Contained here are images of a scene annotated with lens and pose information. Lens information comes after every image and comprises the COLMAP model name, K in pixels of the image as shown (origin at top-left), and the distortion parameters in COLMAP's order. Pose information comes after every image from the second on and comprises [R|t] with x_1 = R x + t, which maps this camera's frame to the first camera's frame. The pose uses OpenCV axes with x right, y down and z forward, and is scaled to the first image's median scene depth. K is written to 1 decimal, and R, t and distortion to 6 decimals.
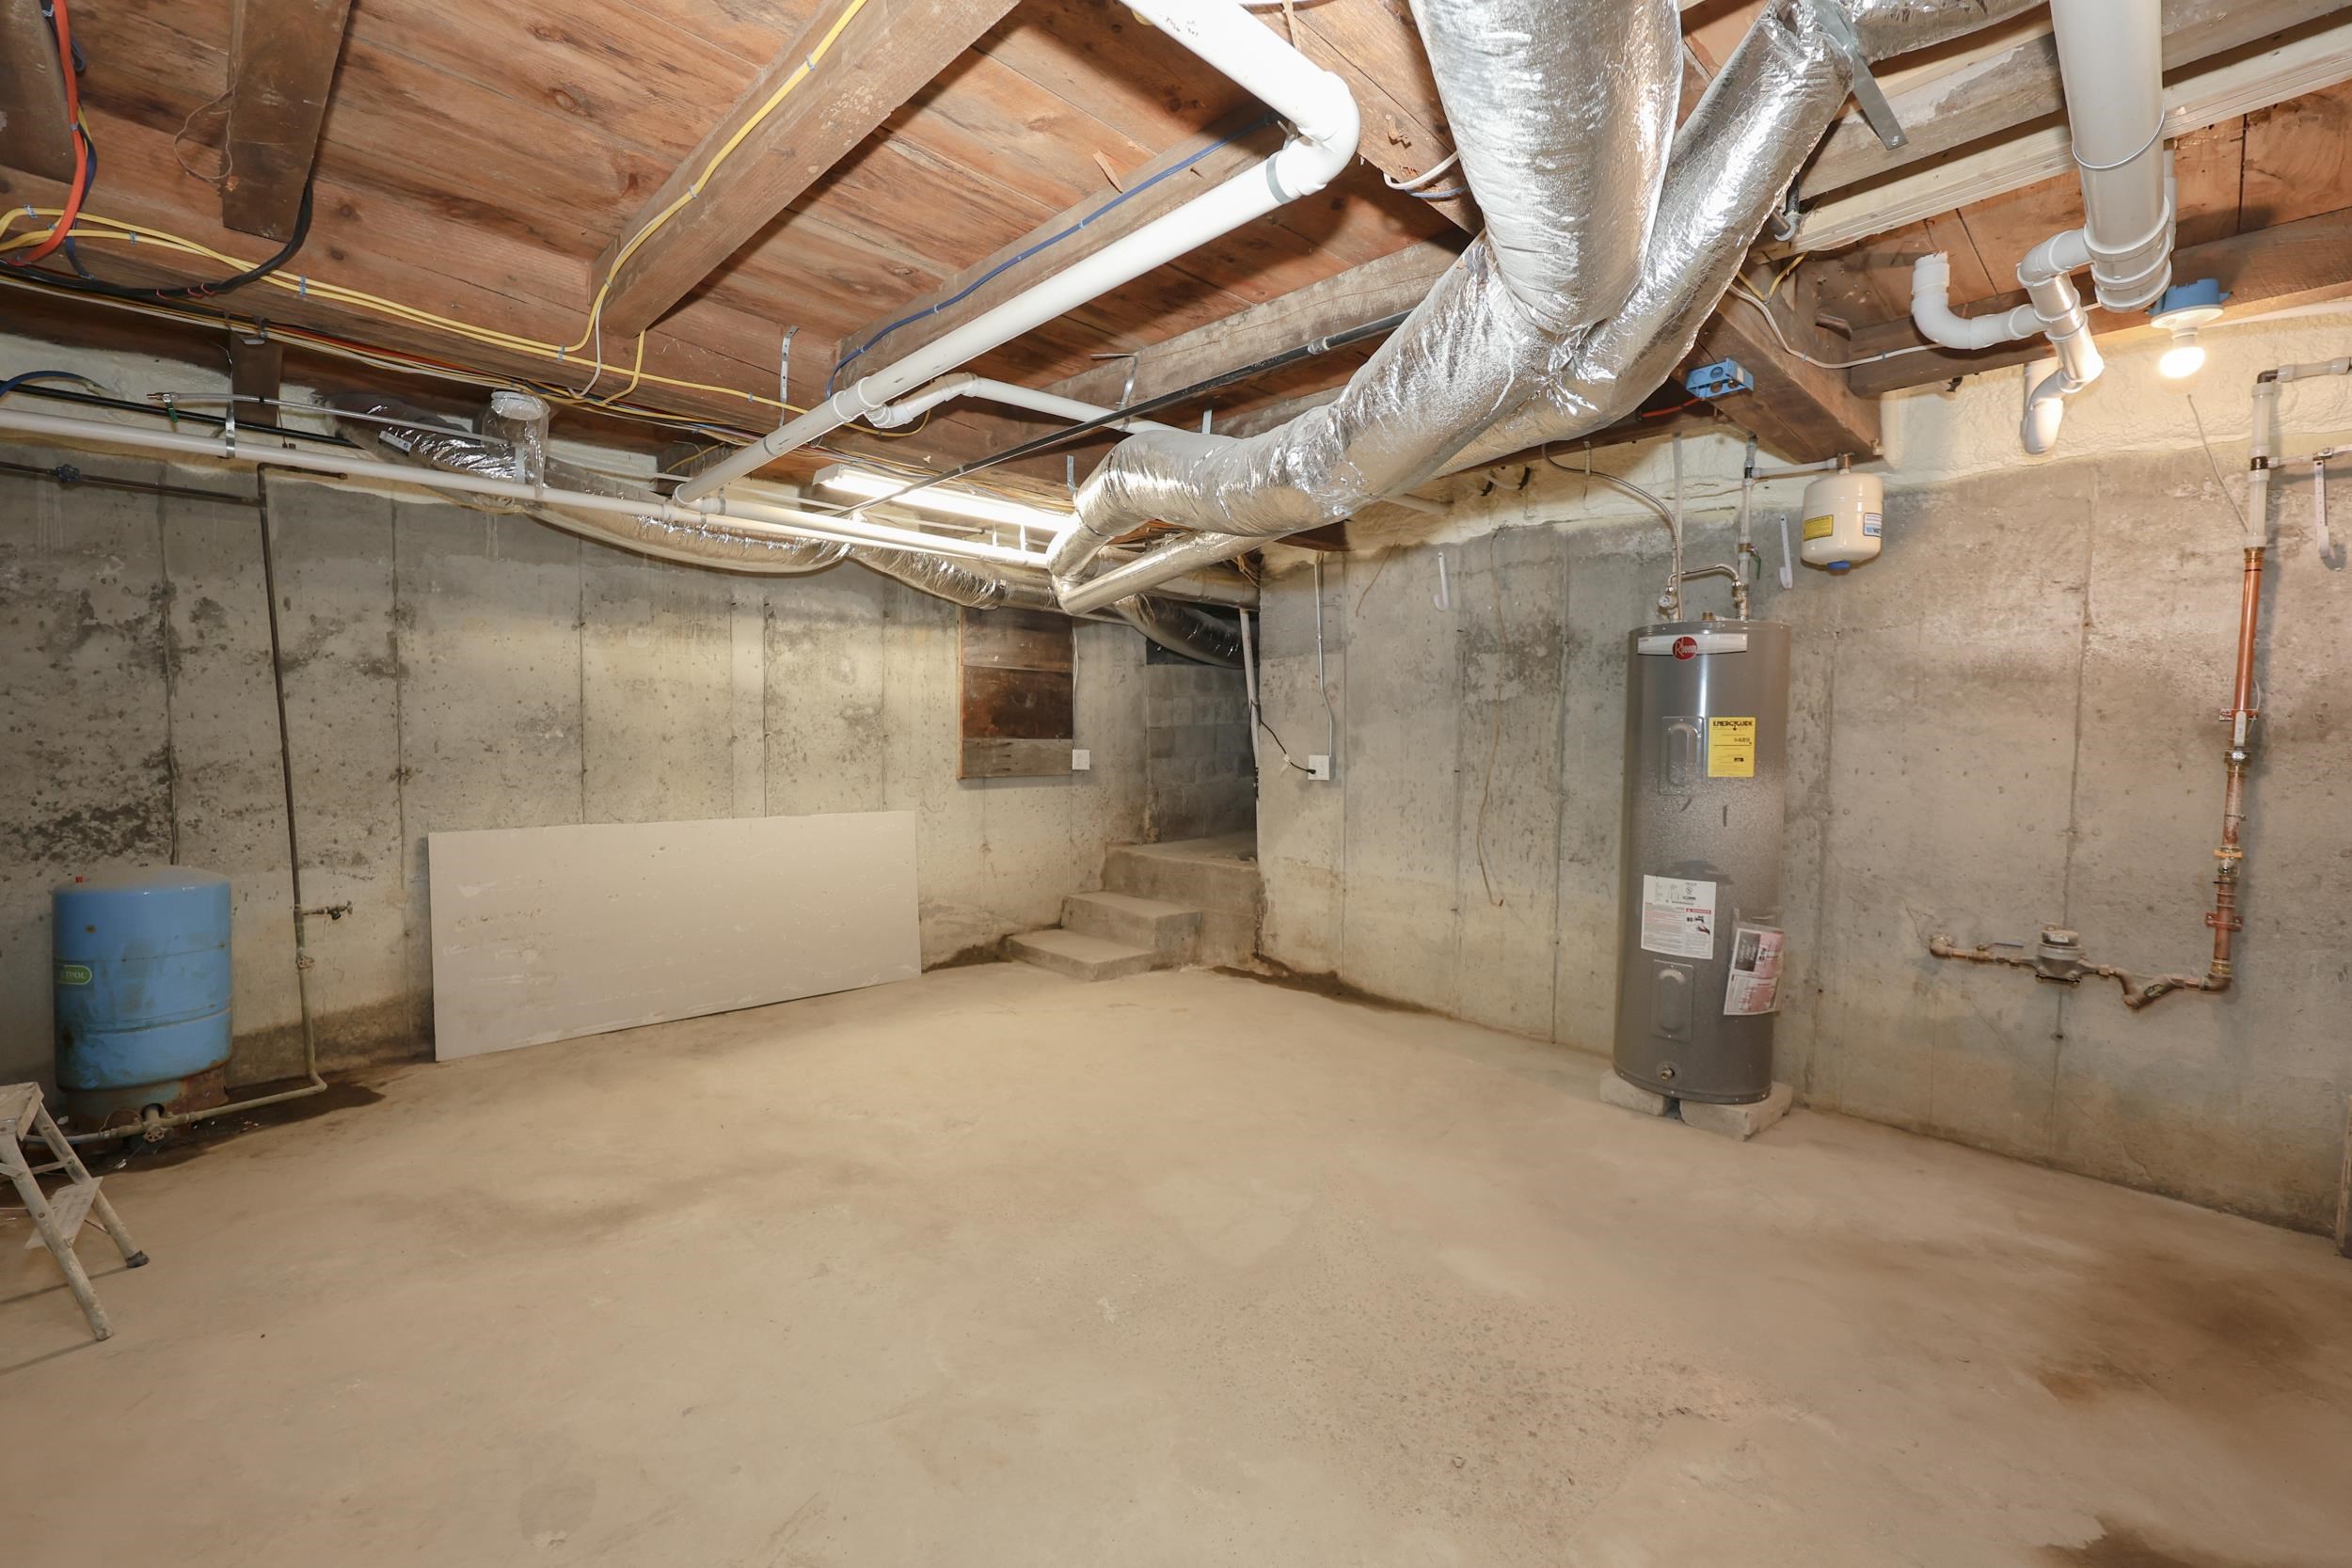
lens RADIAL K [[950.1, 0, 1177.8], [0, 950.1, 779.8], [0, 0, 1]] dist [-0.000725, -0.000005]
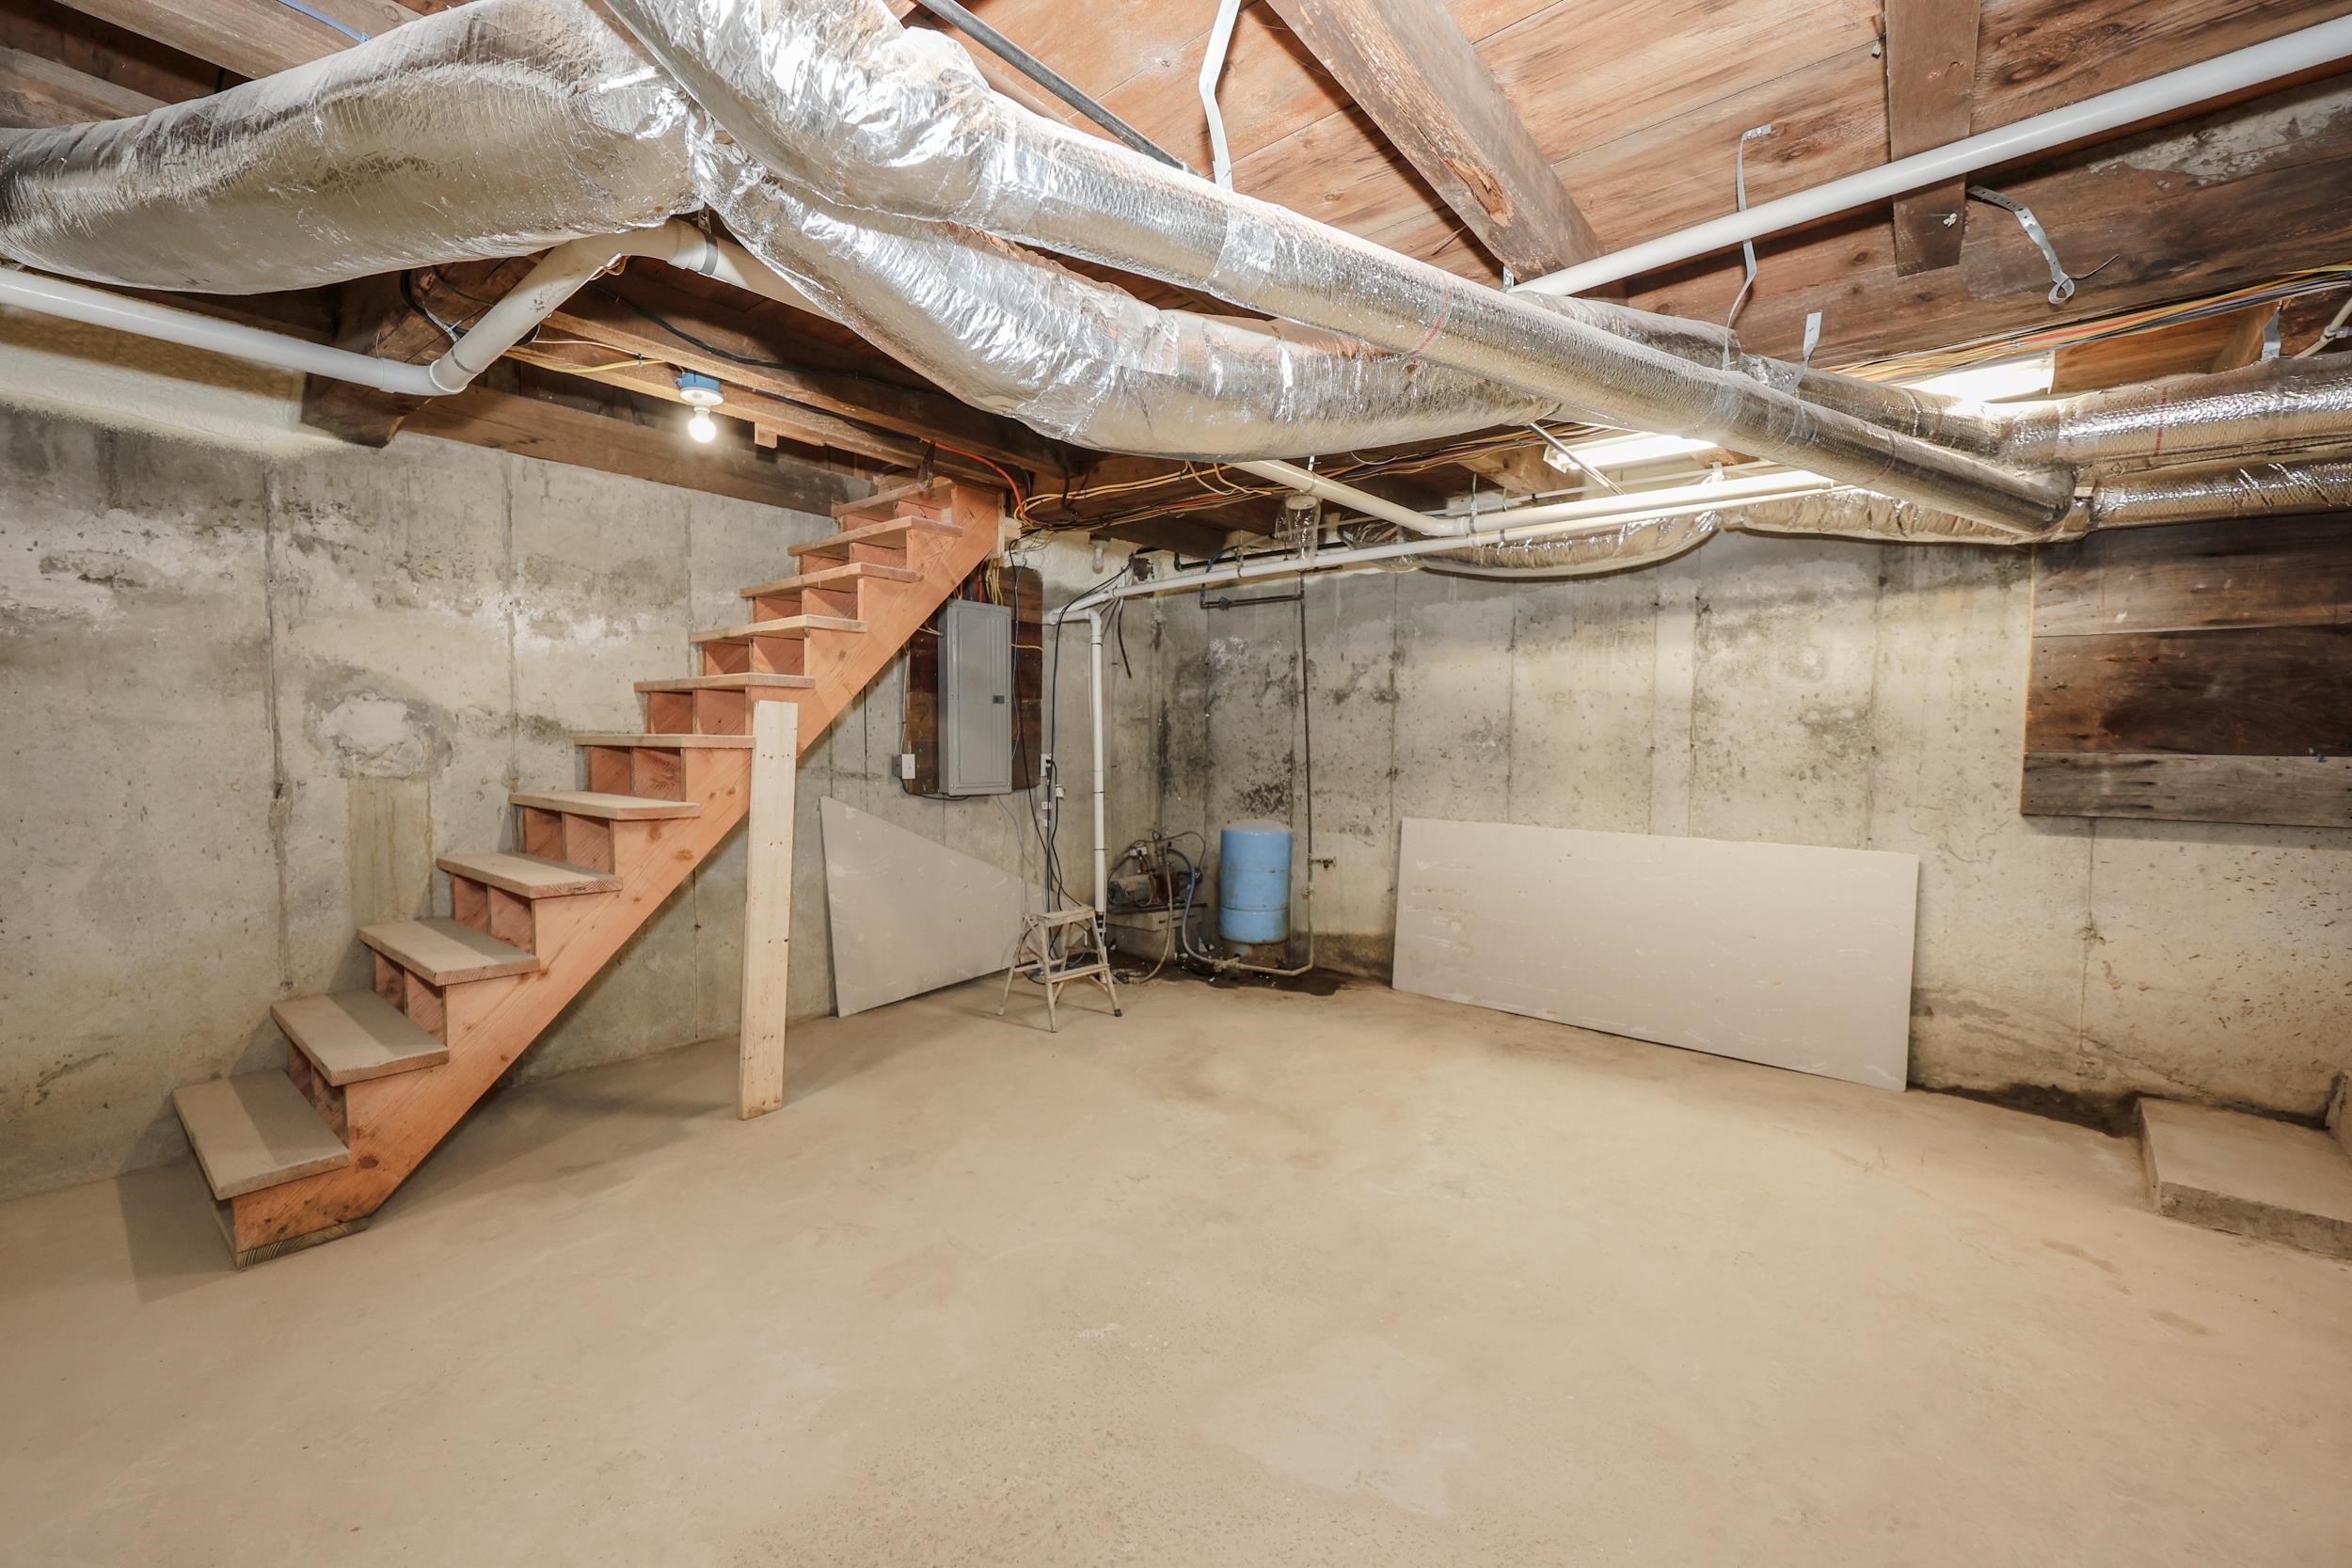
lens RADIAL K [[950.1, 0, 1177.8], [0, 950.1, 779.8], [0, 0, 1]] dist [-0.000725, -0.000005]
pose [[0.112157, 0.037367, -0.992988, 0.431275], [-0.052211, 0.998134, 0.031664, -0.019577], [0.992318, 0.048294, 0.113899, 0.460120]]
